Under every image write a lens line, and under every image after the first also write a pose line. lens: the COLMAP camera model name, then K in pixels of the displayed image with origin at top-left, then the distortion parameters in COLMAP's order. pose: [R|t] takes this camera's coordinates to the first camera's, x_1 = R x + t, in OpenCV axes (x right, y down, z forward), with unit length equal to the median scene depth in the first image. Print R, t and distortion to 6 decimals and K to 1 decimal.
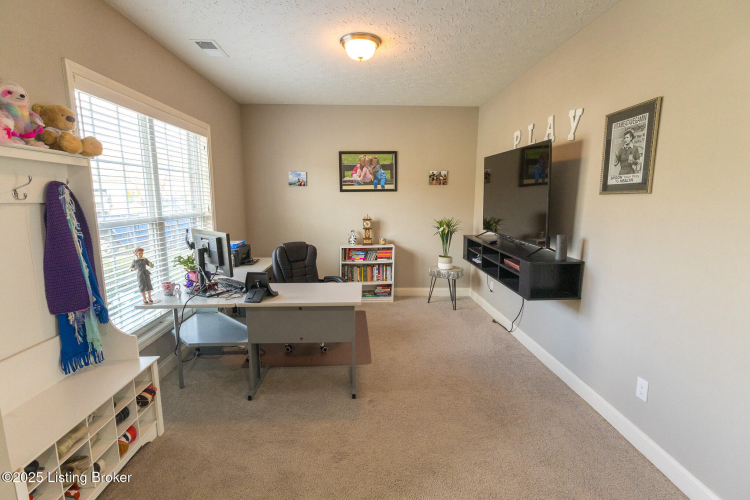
lens RADIAL K [[350.8, 0, 389.5], [0, 350.8, 249.8], [0, 0, 1]] dist [0.004598, -0.000006]
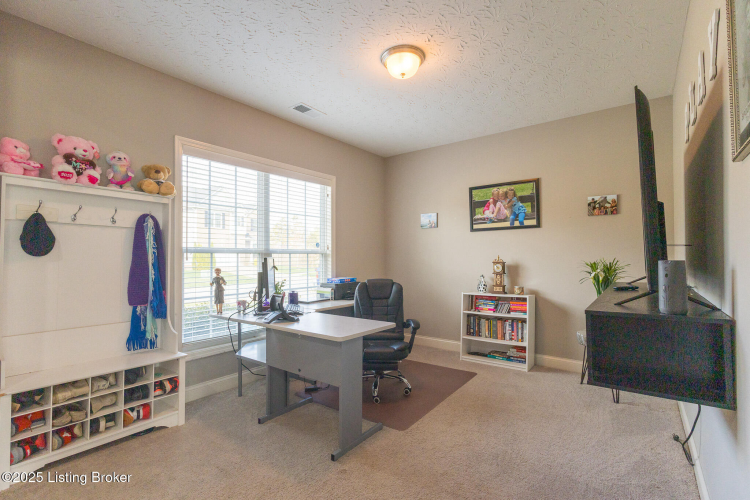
lens RADIAL K [[350.8, 0, 378.8], [0, 350.8, 249.6], [0, 0, 1]] dist [0.004598, -0.000006]
pose [[0.762456, -0.021114, -0.646696, 0.263917], [-0.089985, 0.986295, -0.138294, 0.024308], [0.640752, 0.163636, 0.750106, 0.196222]]
